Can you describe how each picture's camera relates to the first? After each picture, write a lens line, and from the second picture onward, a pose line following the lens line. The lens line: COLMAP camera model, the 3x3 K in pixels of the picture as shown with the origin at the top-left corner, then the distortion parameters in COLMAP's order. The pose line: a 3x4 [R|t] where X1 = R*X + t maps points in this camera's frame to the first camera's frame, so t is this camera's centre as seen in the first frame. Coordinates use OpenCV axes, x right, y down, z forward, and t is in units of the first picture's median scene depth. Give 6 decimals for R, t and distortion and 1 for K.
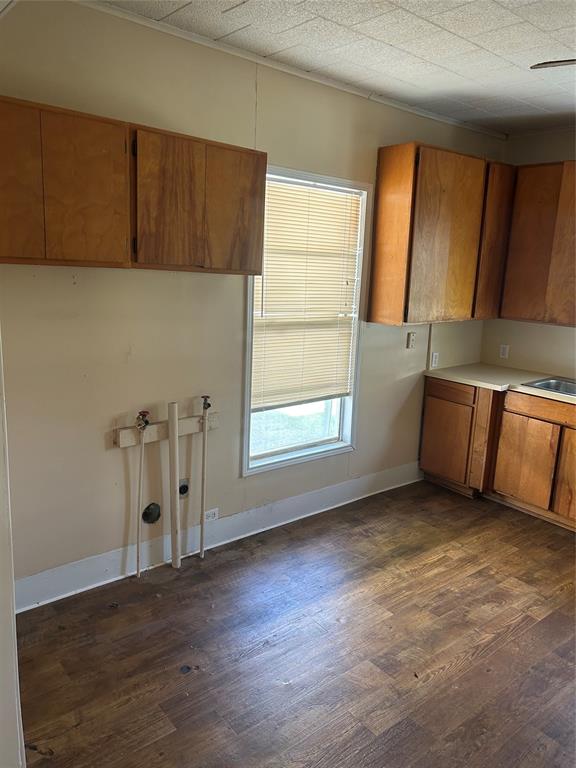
lens RADIAL K [[581.0, 0, 285.6], [0, 581.0, 383.8], [0, 0, 1]] dist [0.067952, -0.073064]
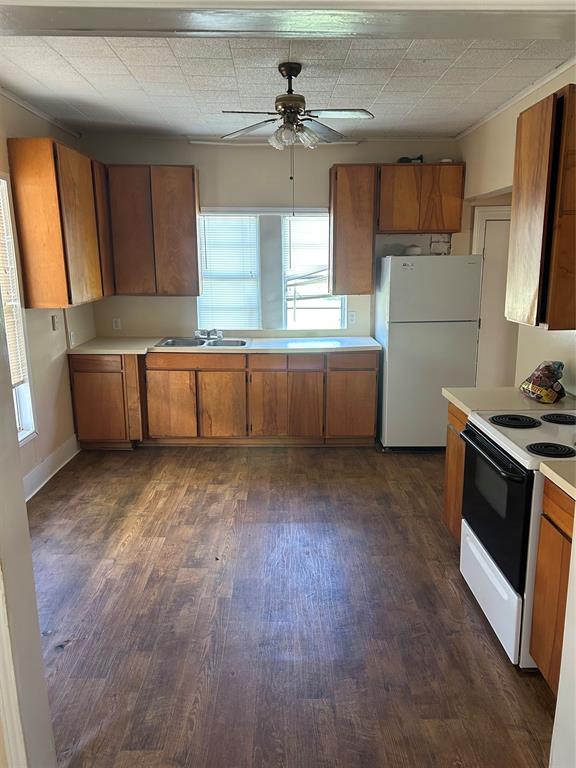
lens RADIAL K [[581.0, 0, 288.9], [0, 581.0, 383.2], [0, 0, 1]] dist [0.067952, -0.073064]
pose [[0.634386, -0.206690, 0.744871, -0.366351], [0.187036, 0.976001, 0.111532, -0.007394], [-0.750048, 0.068563, 0.657820, -0.015373]]
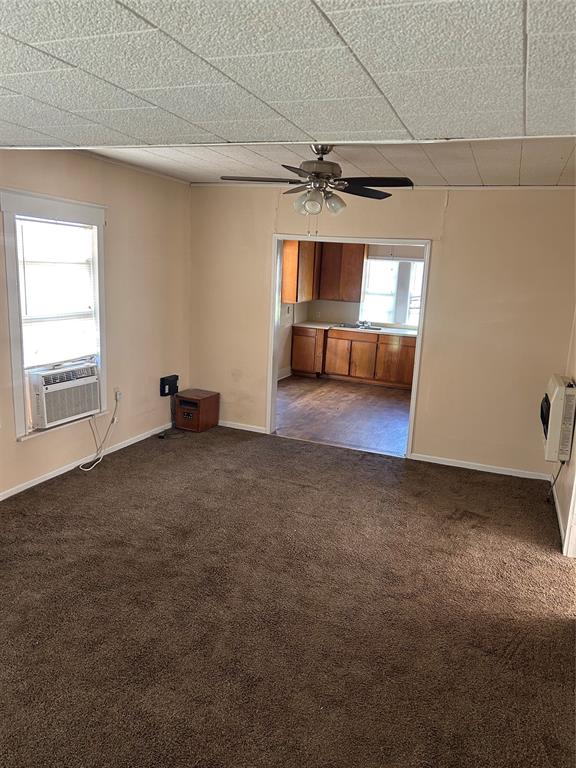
lens RADIAL K [[581.0, 0, 281.3], [0, 581.0, 390.5], [0, 0, 1]] dist [0.067952, -0.073064]
pose [[0.881372, -0.101197, 0.461456, -0.977110], [0.082913, 0.994762, 0.059790, 0.108405], [-0.465089, -0.014437, 0.885146, -1.094138]]
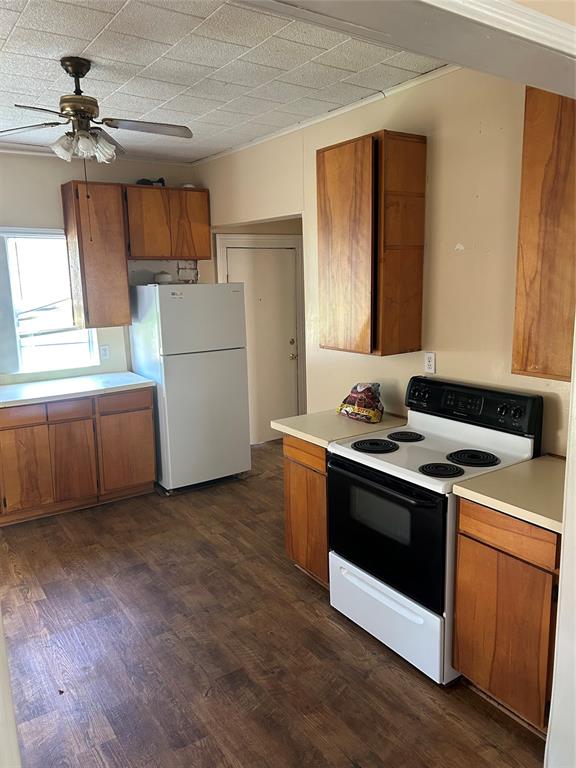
lens RADIAL K [[581.0, 0, 289.3], [0, 581.0, 382.7], [0, 0, 1]] dist [0.067952, -0.073064]
pose [[0.103879, -0.225699, 0.968643, -0.375412], [0.220791, 0.954844, 0.198806, -0.077806], [-0.969774, 0.193216, 0.149020, 0.231189]]
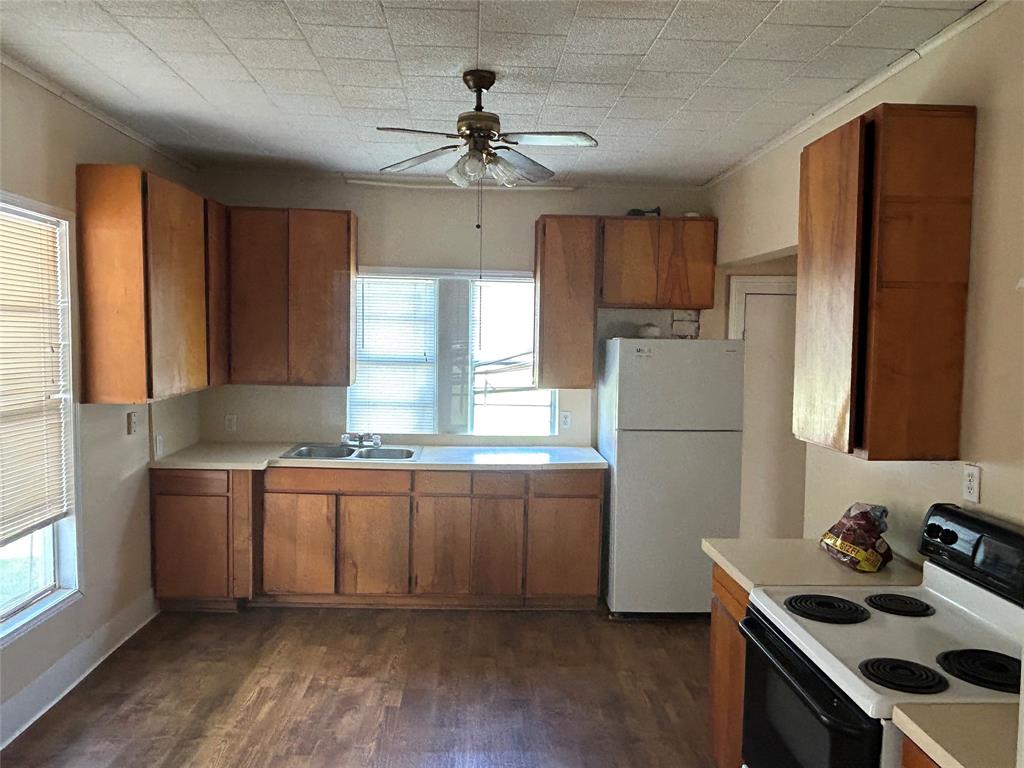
lens RADIAL K [[740.7, 0, 508.7], [0, 740.7, 380.3], [0, 0, 1]] dist [0.009559, -0.013165]
pose [[0.612037, -0.081026, 0.786667, -0.242872], [0.167155, 0.985517, -0.028542, -0.024740], [-0.772962, 0.148964, 0.616717, 0.065686]]
